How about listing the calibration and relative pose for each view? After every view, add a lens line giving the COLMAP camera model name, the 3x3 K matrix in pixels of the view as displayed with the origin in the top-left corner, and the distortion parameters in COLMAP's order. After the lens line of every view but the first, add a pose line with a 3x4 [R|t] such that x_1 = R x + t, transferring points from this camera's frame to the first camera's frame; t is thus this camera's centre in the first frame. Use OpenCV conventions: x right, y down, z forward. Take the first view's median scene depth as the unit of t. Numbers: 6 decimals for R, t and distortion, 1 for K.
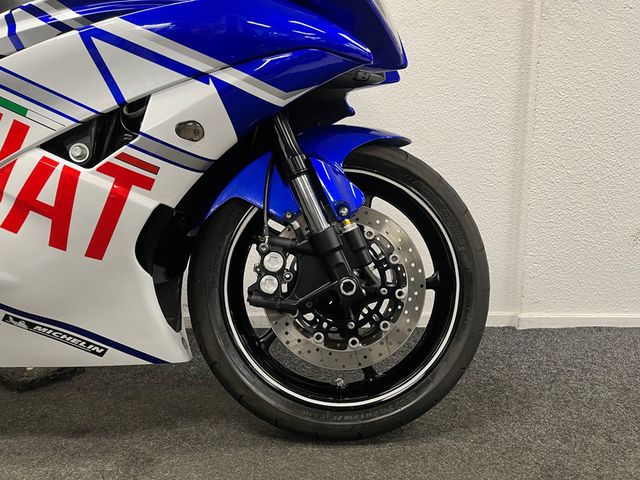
lens RADIAL K [[479.4, 0, 318.3], [0, 479.4, 235.5], [0, 0, 1]] dist [0.065771, -0.082819]
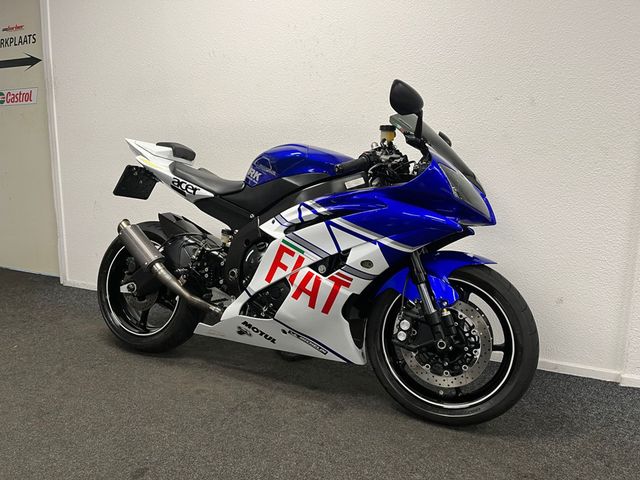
lens RADIAL K [[479.4, 0, 318.3], [0, 479.4, 235.5], [0, 0, 1]] dist [0.065771, -0.082819]
pose [[0.891148, 0.077578, -0.447031, 0.446617], [-0.067968, 0.996982, 0.037524, -0.362701], [0.448593, -0.003056, 0.893731, -0.937165]]
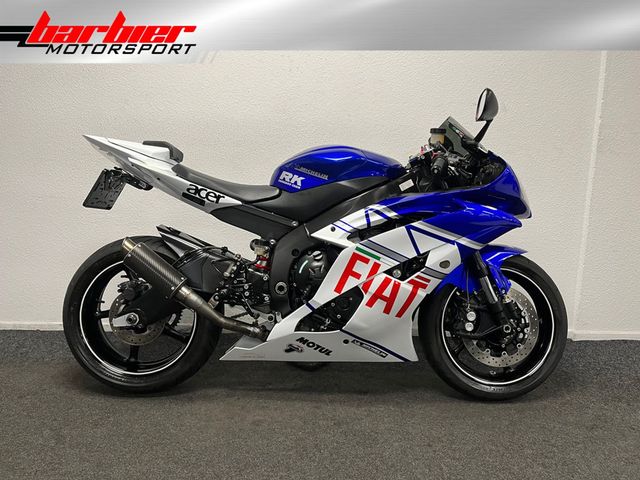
lens RADIAL K [[479.4, 0, 318.3], [0, 479.4, 235.5], [0, 0, 1]] dist [0.065771, -0.082819]
pose [[0.998939, 0.013740, -0.043964, -0.669463], [-0.011739, 0.998897, 0.045468, -0.393607], [0.044541, -0.044903, 0.997998, -1.143522]]
